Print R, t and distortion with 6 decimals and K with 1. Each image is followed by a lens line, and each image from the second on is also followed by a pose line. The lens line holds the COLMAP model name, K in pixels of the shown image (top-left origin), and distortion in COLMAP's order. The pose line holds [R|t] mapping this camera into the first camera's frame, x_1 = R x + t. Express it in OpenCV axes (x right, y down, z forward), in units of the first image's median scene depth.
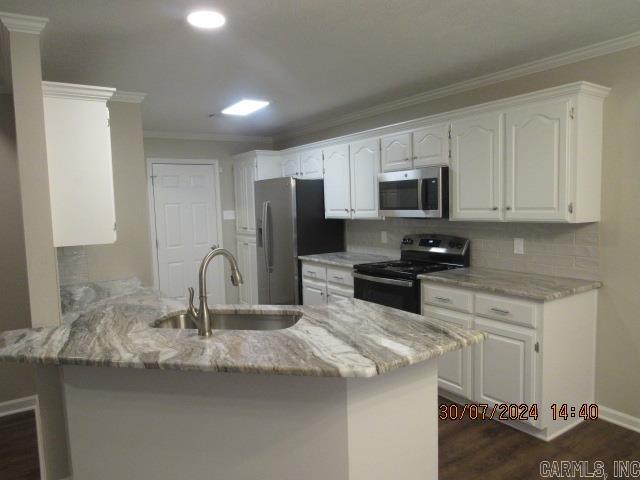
lens RADIAL K [[457.0, 0, 317.8], [0, 457.0, 242.5], [0, 0, 1]] dist [-0.033953, -0.000298]
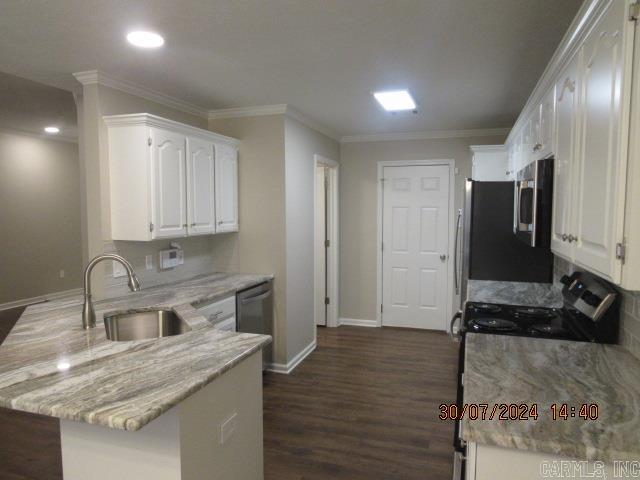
lens RADIAL K [[457.0, 0, 317.8], [0, 457.0, 242.5], [0, 0, 1]] dist [-0.033953, -0.000298]
pose [[0.622578, 0.088431, -0.777546, 0.885624], [-0.086714, 0.995272, 0.043761, -0.098497], [0.777739, 0.040179, 0.627302, 0.669856]]
